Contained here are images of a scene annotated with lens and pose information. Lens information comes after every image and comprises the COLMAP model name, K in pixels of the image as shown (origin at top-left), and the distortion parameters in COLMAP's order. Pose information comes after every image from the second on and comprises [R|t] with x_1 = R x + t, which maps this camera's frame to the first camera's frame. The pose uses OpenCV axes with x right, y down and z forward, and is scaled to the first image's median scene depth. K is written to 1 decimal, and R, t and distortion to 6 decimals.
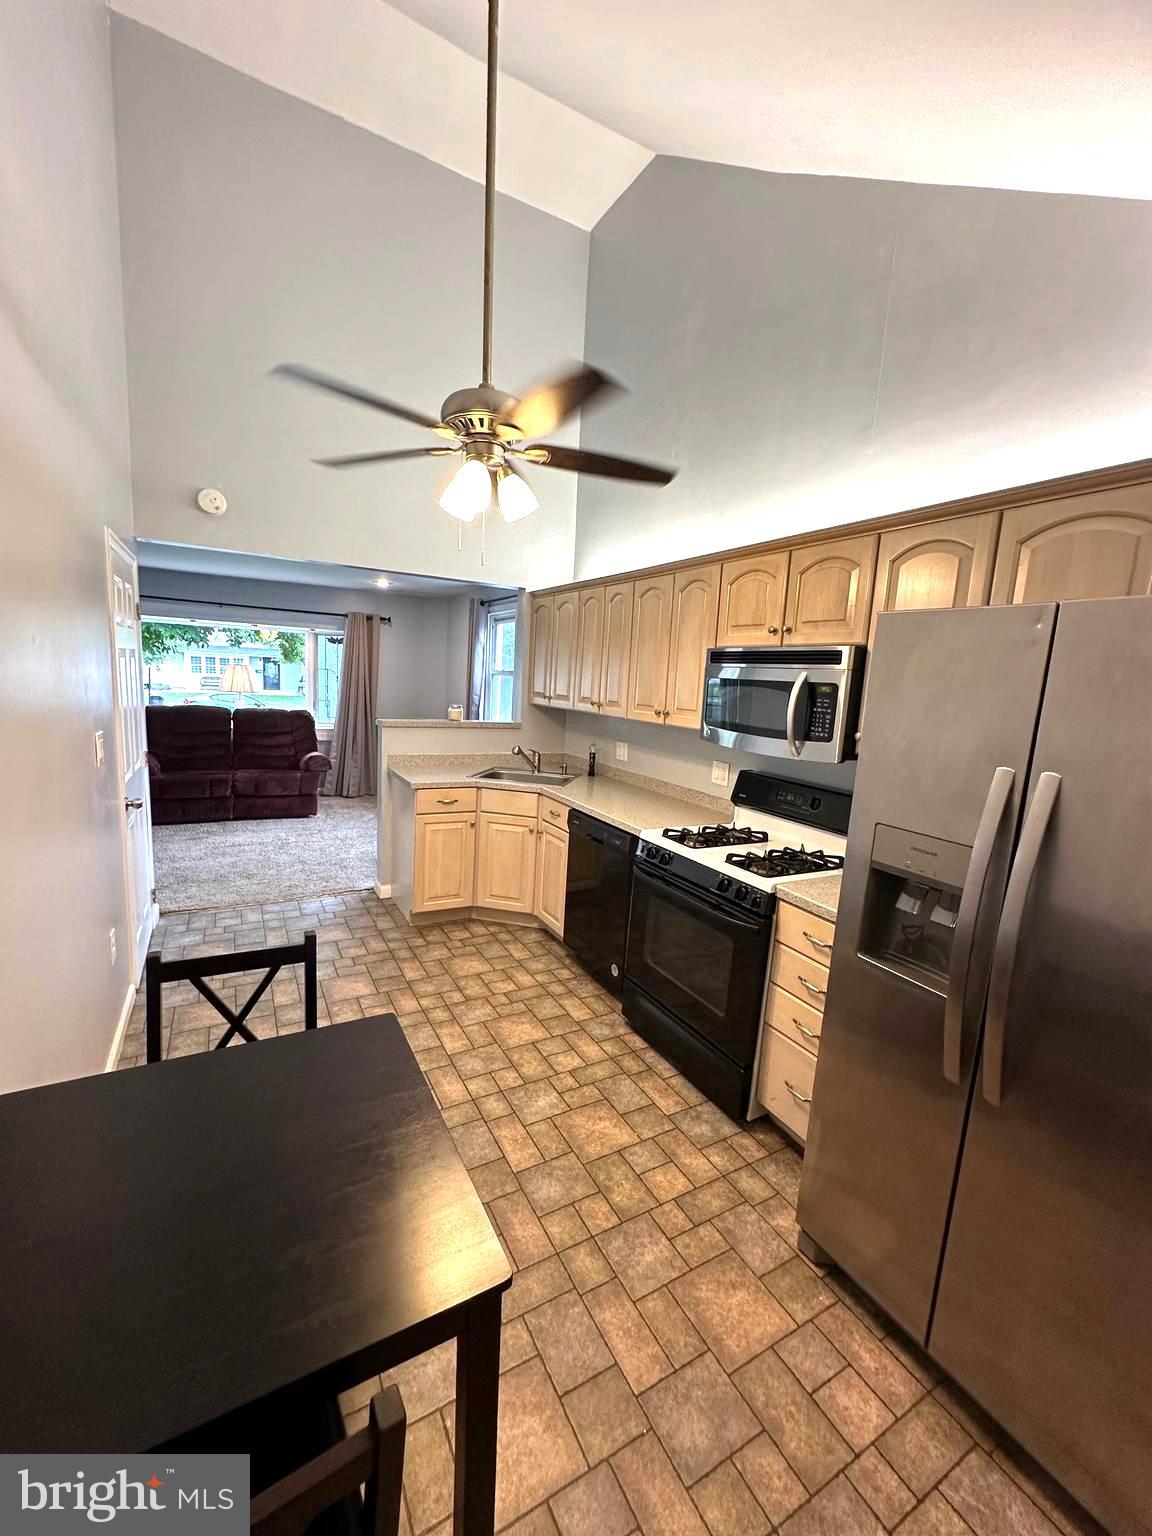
lens RADIAL K [[621.8, 0, 573.2], [0, 621.8, 764.7], [0, 0, 1]] dist [0.013506, -0.004608]
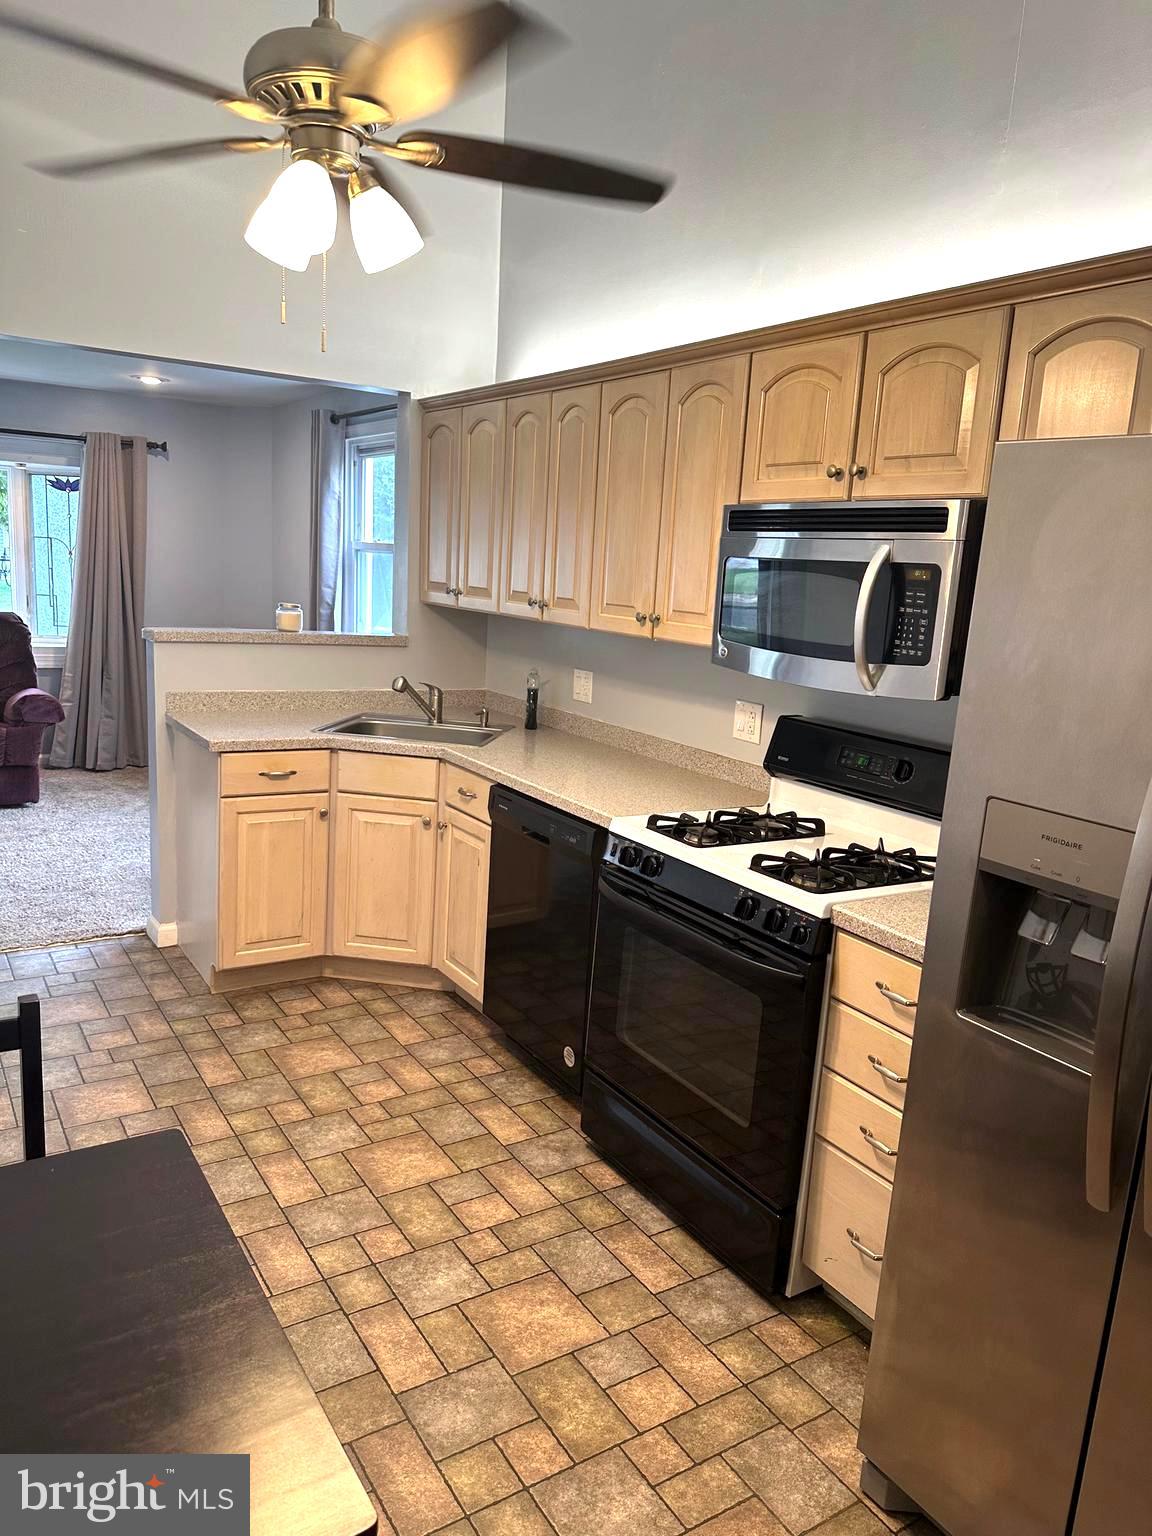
lens RADIAL K [[1091.9, 0, 570.2], [0, 1091.9, 766.5], [0, 0, 1]] dist [0.093260, -0.127650]
pose [[0.998317, -0.008232, 0.057401, 0.013019], [0.005377, 0.998749, 0.049715, 0.005405], [-0.057739, -0.049322, 0.997113, -0.024844]]
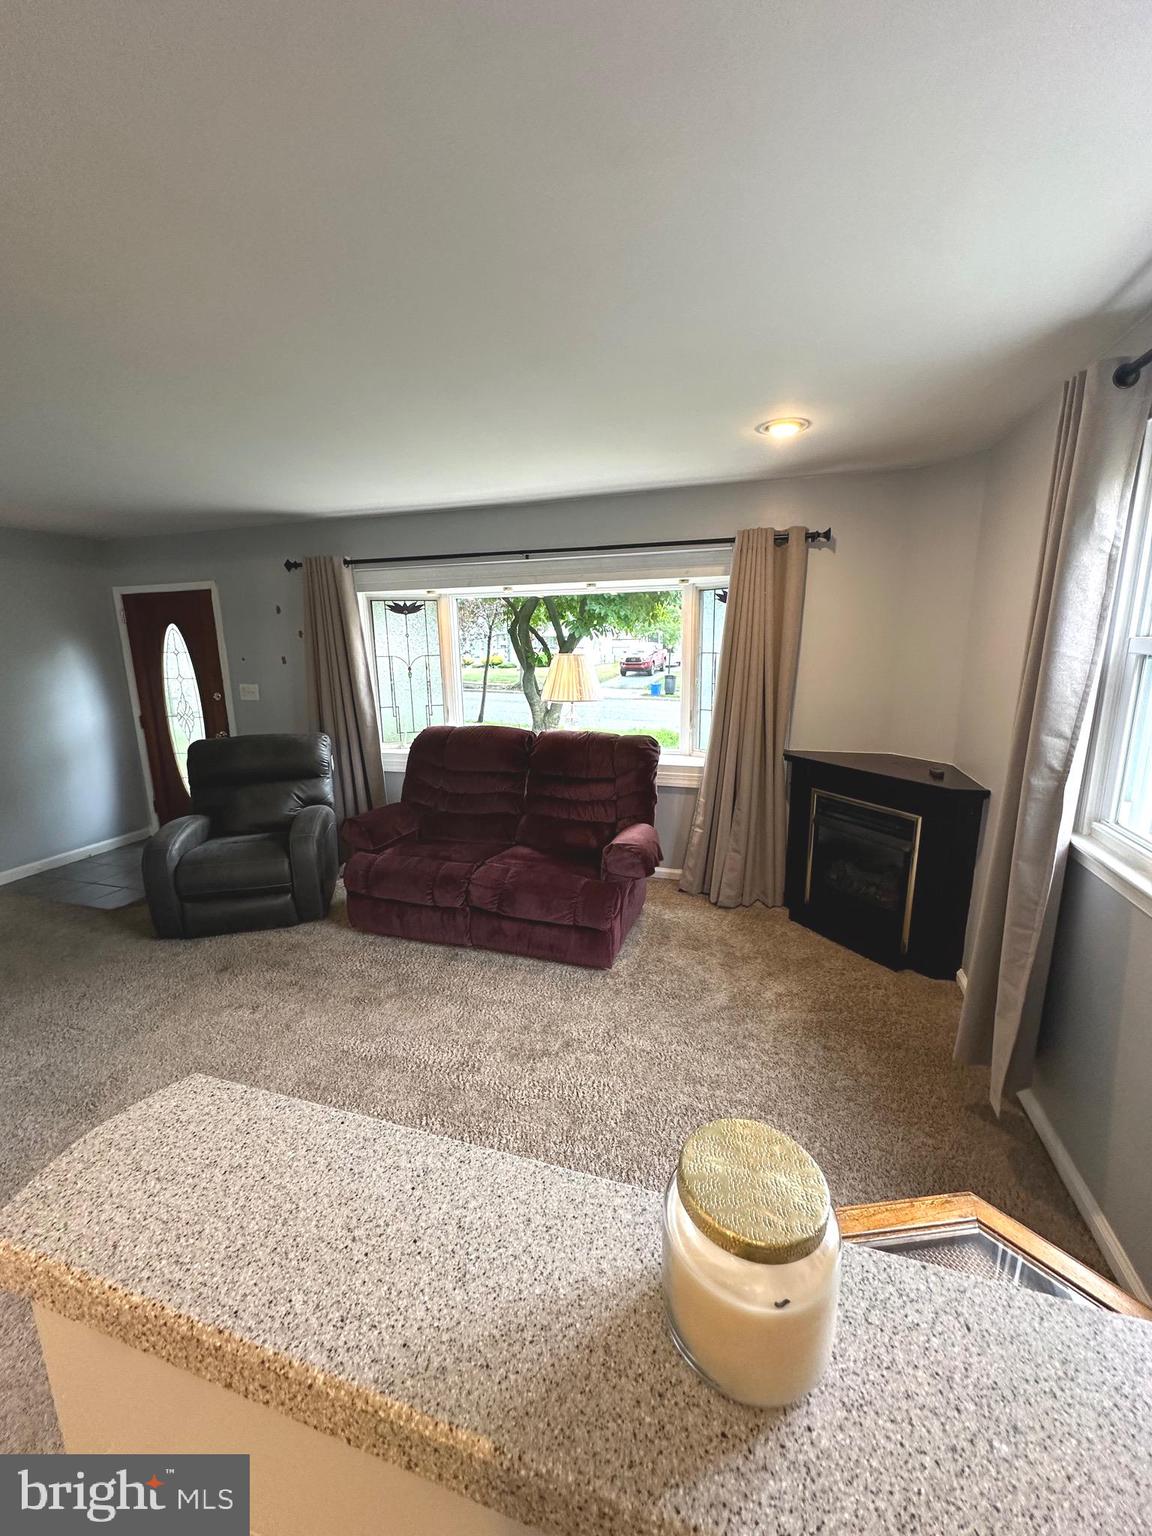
lens RADIAL K [[621.8, 0, 573.2], [0, 621.8, 764.7], [0, 0, 1]] dist [0.013506, -0.004608]
pose [[0.695092, 0.086603, -0.713685, -0.312439], [-0.050793, 0.996153, 0.071409, -0.321399], [0.717124, -0.013385, 0.696817, 1.932569]]
